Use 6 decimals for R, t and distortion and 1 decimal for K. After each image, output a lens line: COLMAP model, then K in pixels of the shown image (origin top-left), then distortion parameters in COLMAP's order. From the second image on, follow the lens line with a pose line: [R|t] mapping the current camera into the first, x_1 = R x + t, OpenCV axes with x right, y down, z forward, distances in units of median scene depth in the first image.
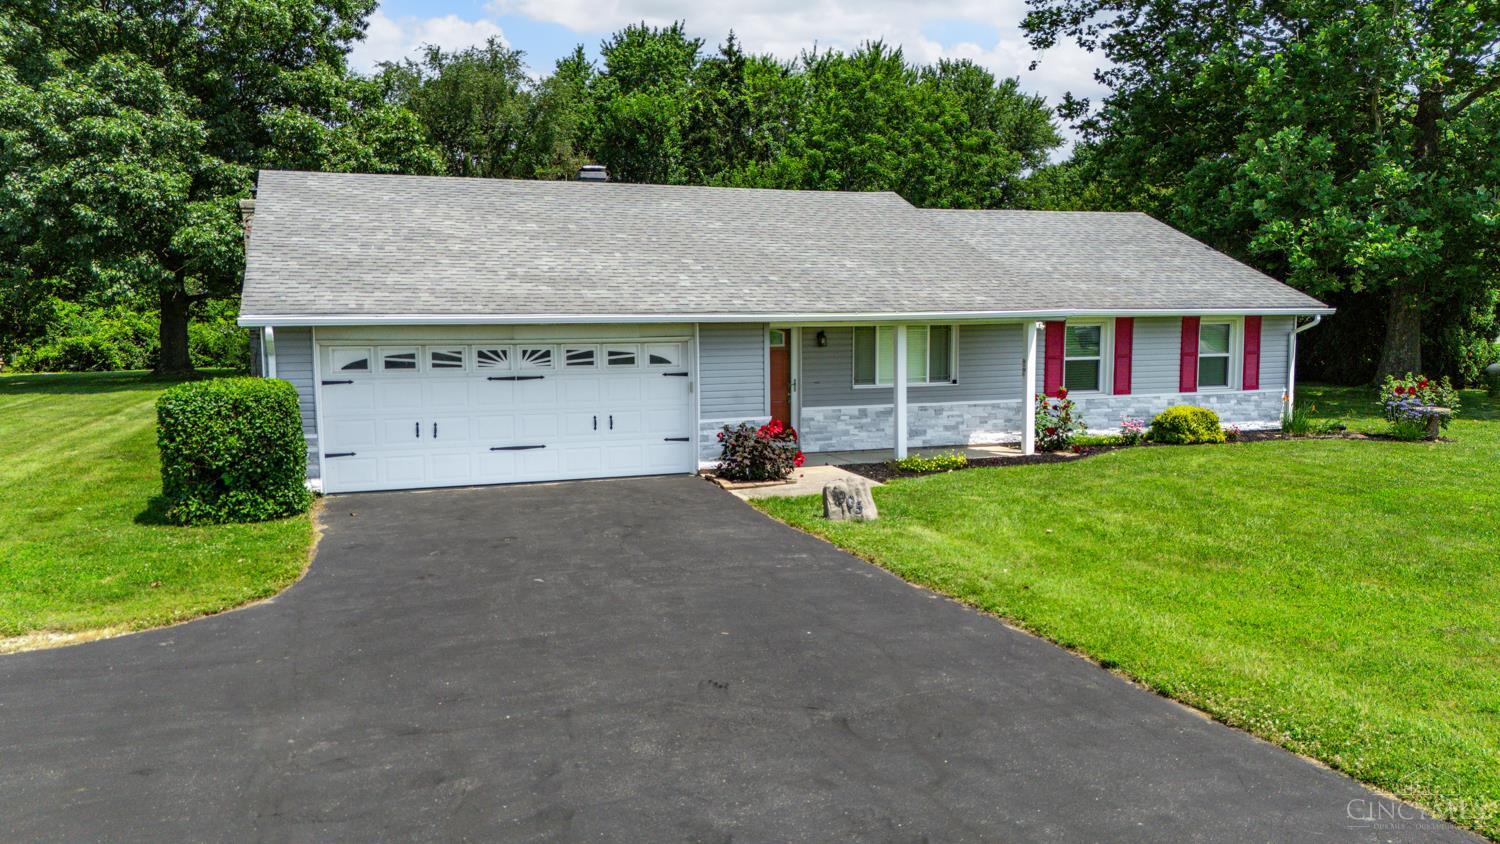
lens RADIAL K [[1143.6, 0, 750.7], [0, 1143.6, 443.1], [0, 0, 1]] dist [0.078716, -0.095191]
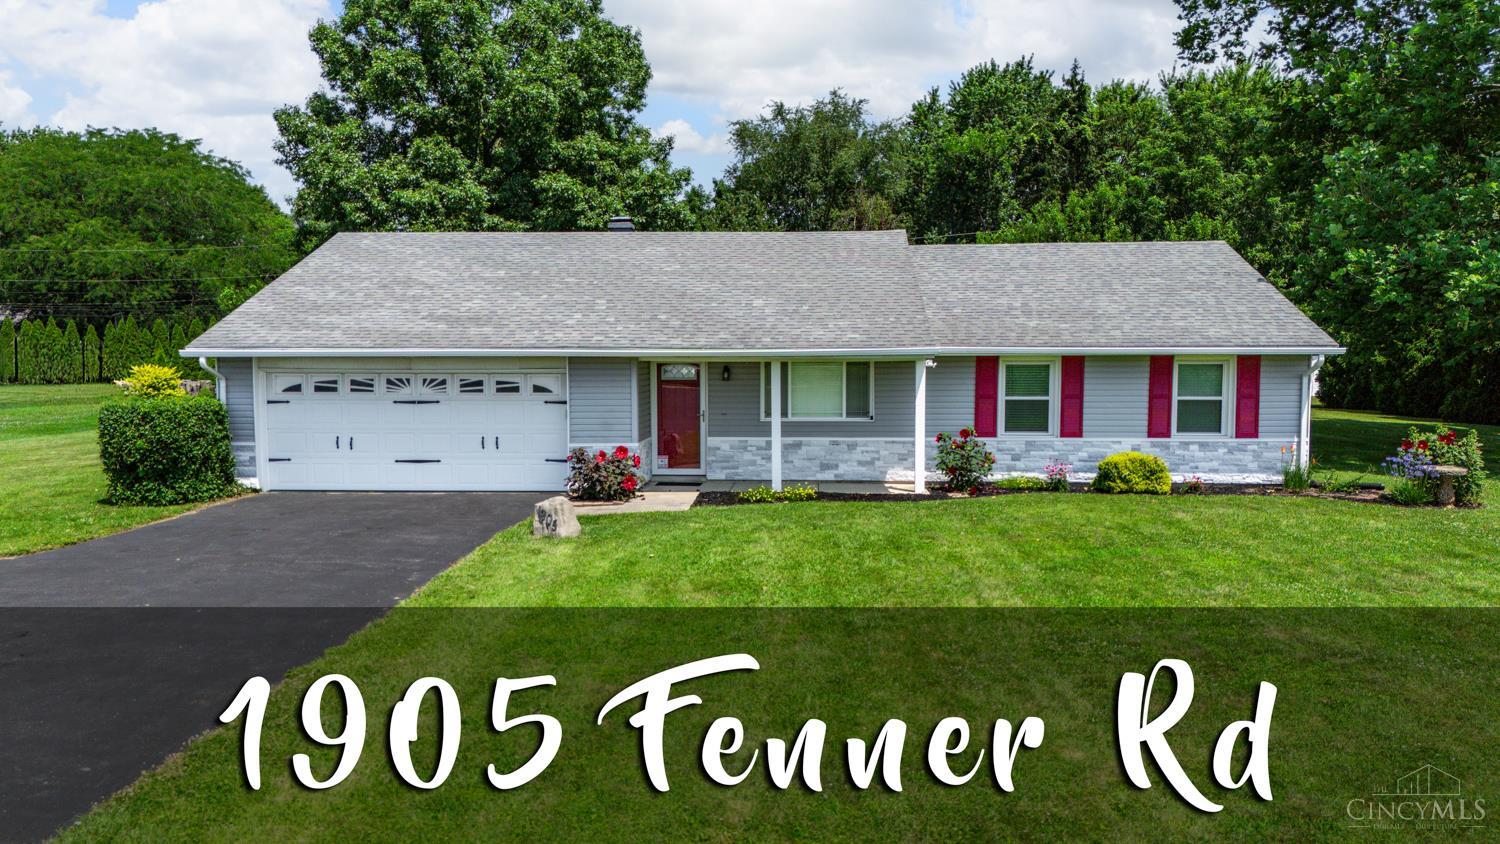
lens RADIAL K [[1135.5, 0, 751.7], [0, 1135.5, 431.8], [0, 0, 1]] dist [0.079272, -0.098834]
pose [[0.920258, 0.034468, -0.389791, 0.462047], [-0.049108, 0.998411, -0.027653, -0.008298], [0.388218, 0.044590, 0.920488, 0.039917]]
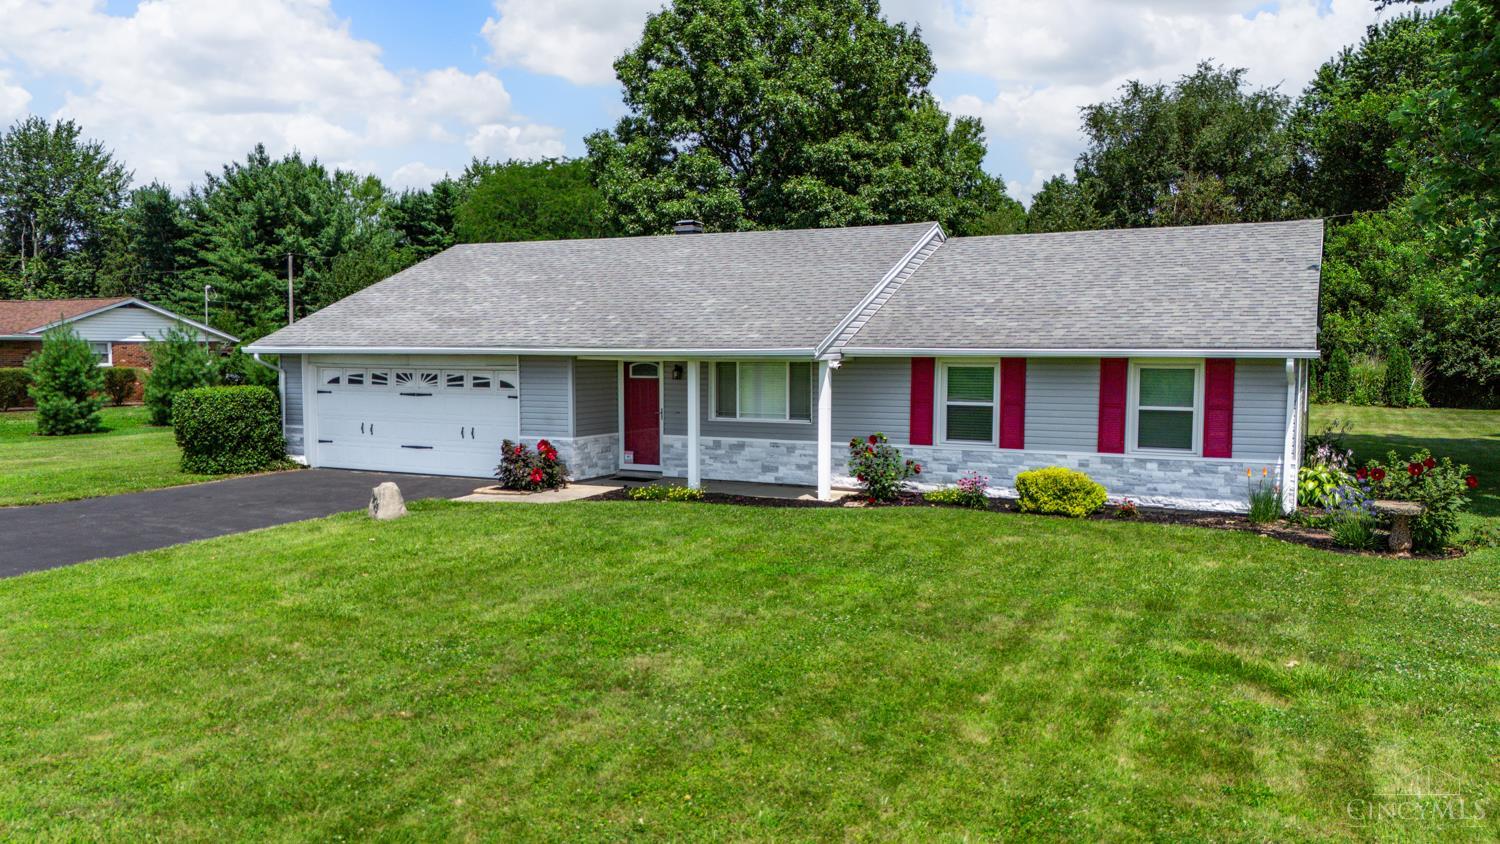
lens RADIAL K [[1135.5, 0, 751.7], [0, 1135.5, 431.8], [0, 0, 1]] dist [0.079272, -0.098834]
pose [[0.689203, 0.062617, -0.721858, 0.823186], [-0.088478, 0.996076, 0.001928, -0.040541], [0.719146, 0.062540, 0.692039, 0.293394]]
